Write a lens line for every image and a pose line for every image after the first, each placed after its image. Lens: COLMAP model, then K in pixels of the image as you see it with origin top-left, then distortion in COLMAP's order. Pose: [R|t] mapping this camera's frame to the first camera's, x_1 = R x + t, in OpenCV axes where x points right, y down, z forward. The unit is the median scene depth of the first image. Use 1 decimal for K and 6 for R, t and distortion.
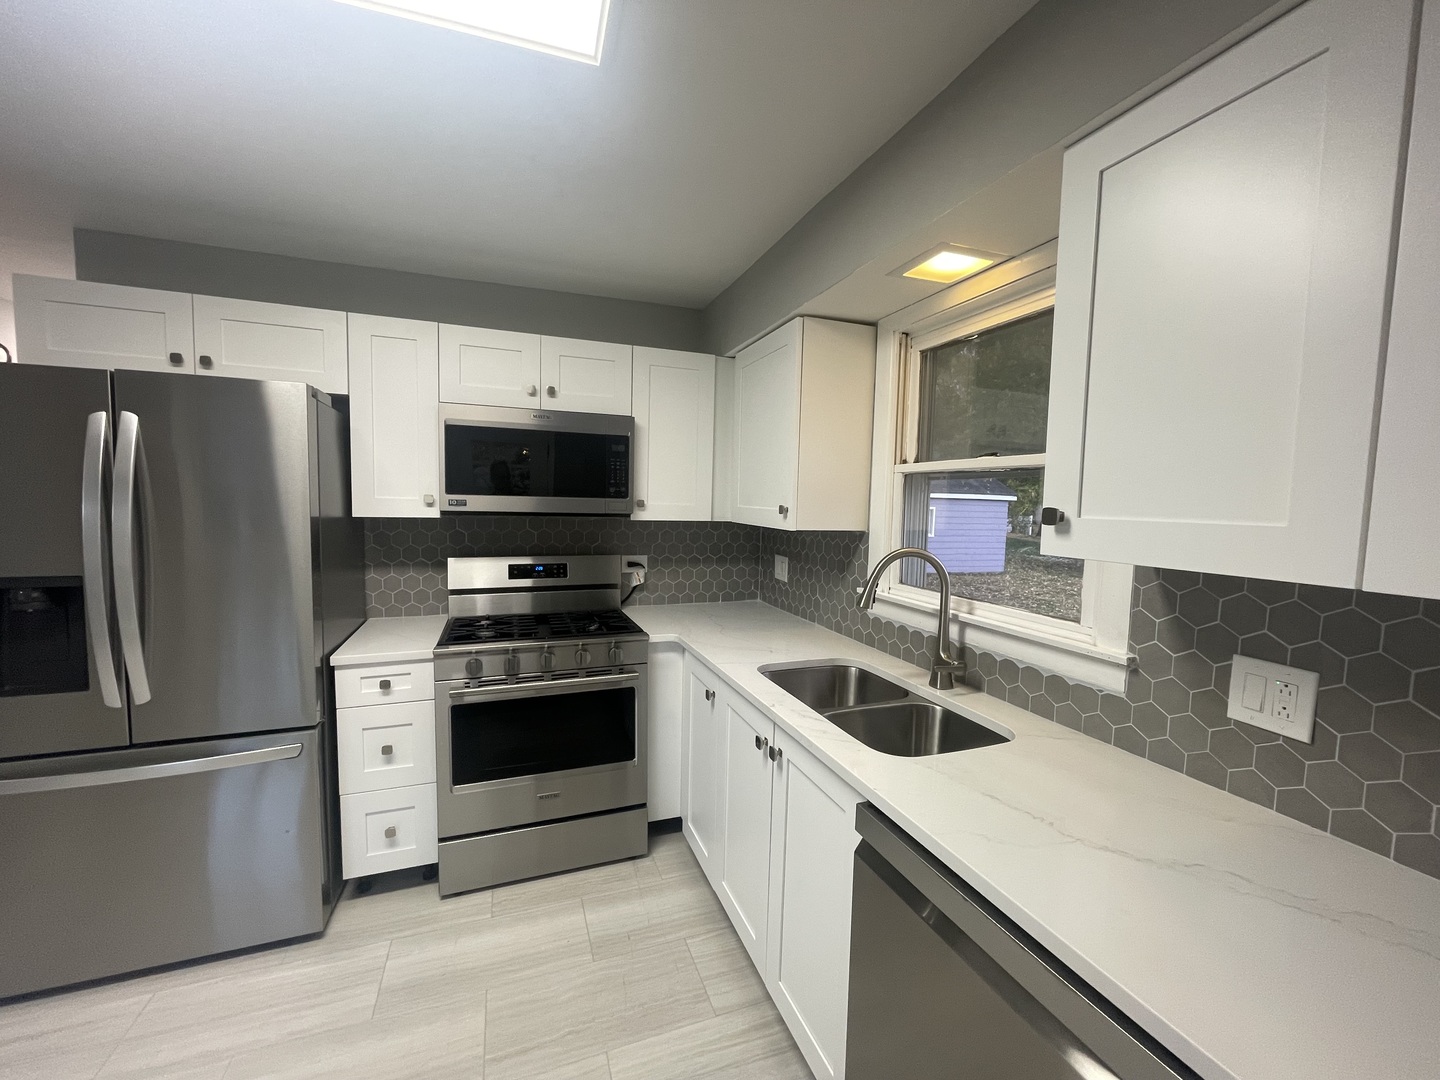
lens RADIAL K [[580.3, 0, 721.9], [0, 580.3, 543.4], [0, 0, 1]] dist [-0.003455, 0.000327]
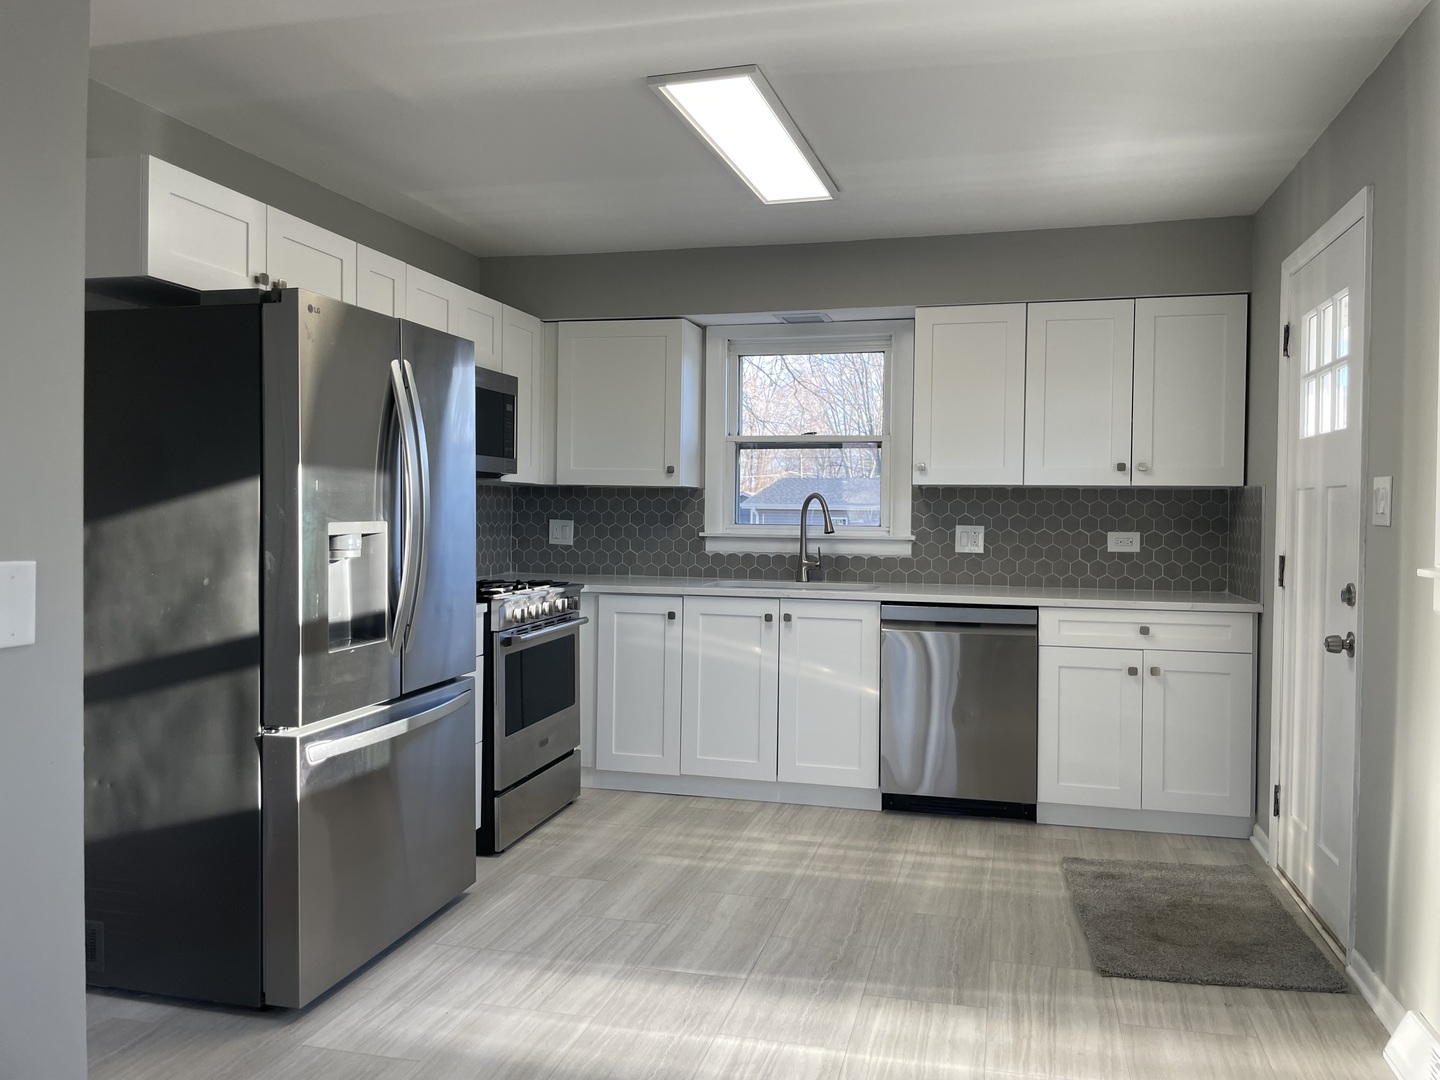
lens RADIAL K [[1087.1, 0, 721.5], [0, 1087.1, 528.9], [0, 0, 1]] dist [0.088874, -0.128477]
pose [[0.572114, -0.032646, 0.819524, -1.810072], [0.063730, 0.997956, -0.004736, 0.089194], [-0.817694, 0.054938, 0.573025, -0.425987]]
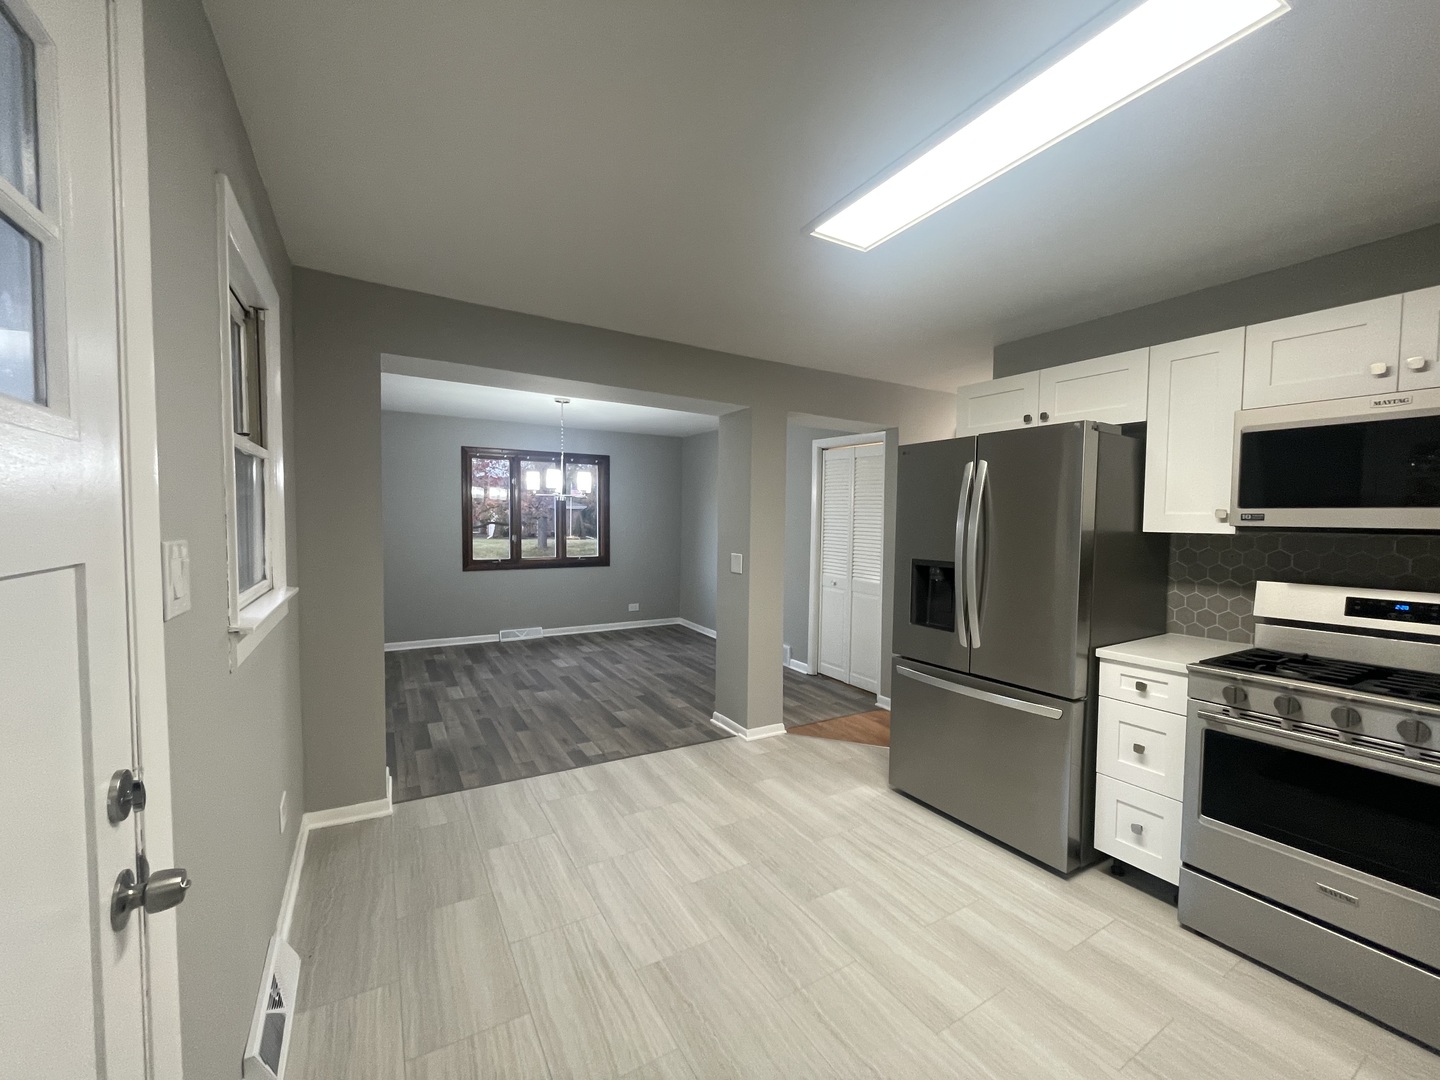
lens RADIAL K [[580.3, 0, 721.9], [0, 580.3, 543.4], [0, 0, 1]] dist [-0.003455, 0.000327]
pose [[0.186676, 0.021975, -0.982176, 0.308247], [-0.081041, 0.996687, 0.006897, 0.035251], [0.979073, 0.078309, 0.187839, 0.023090]]
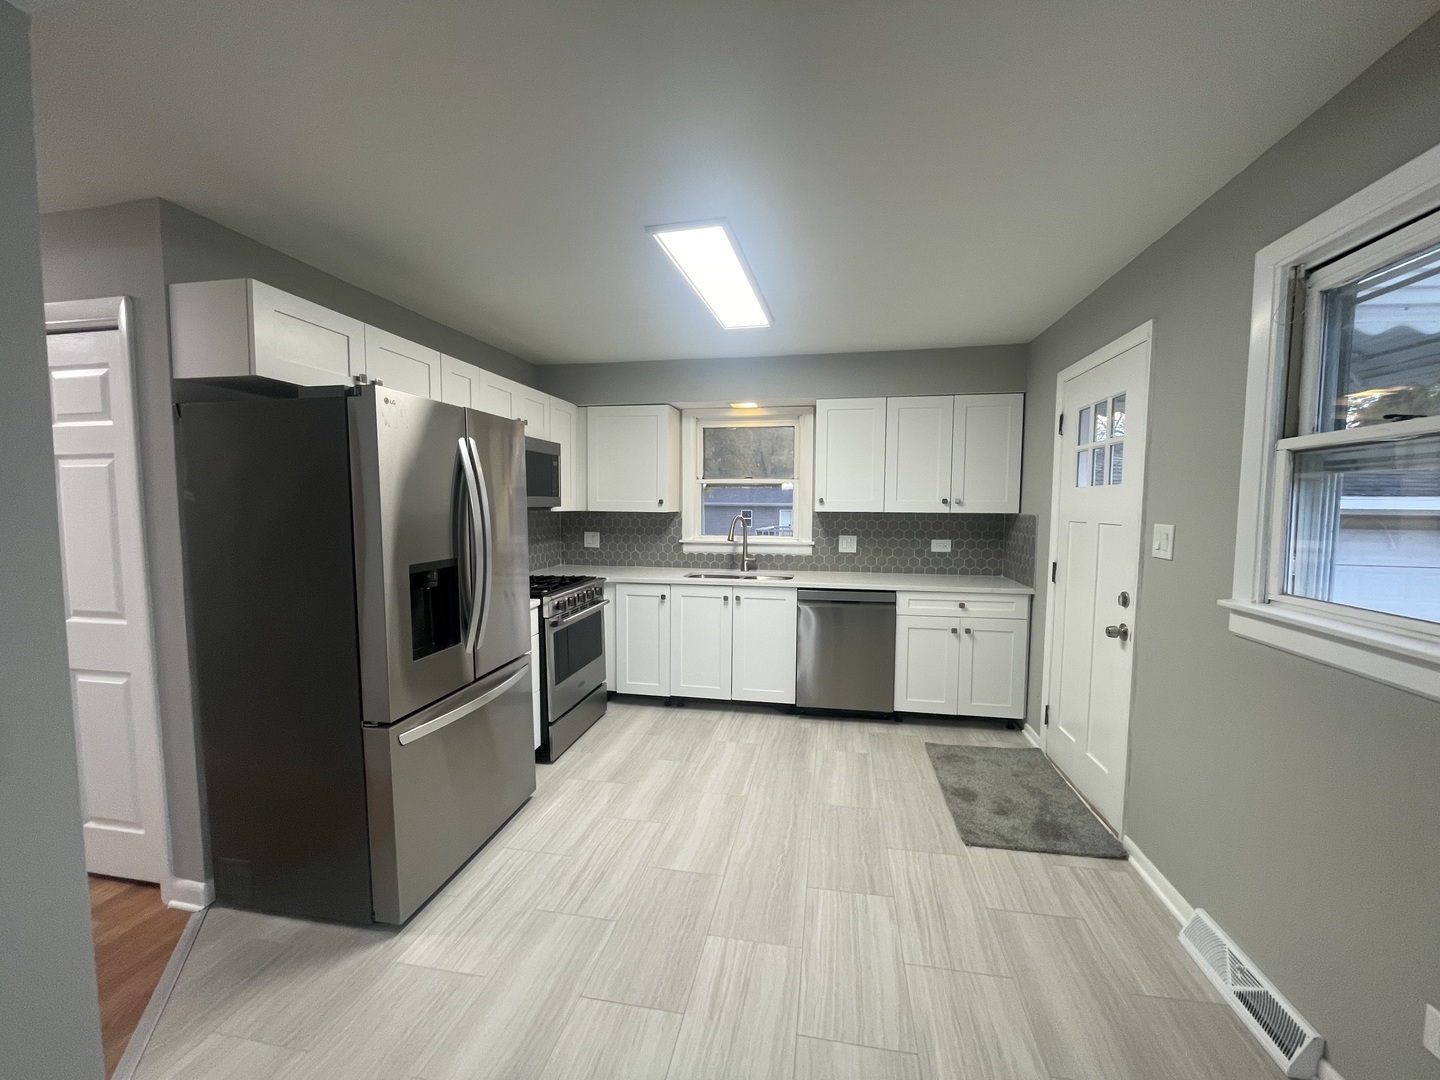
lens RADIAL K [[580.3, 0, 721.9], [0, 580.3, 543.4], [0, 0, 1]] dist [-0.003455, 0.000327]
pose [[0.515859, -0.078903, 0.853032, -1.517012], [0.070660, 0.996275, 0.049422, -0.000851], [-0.853754, 0.034780, 0.519513, -0.182527]]
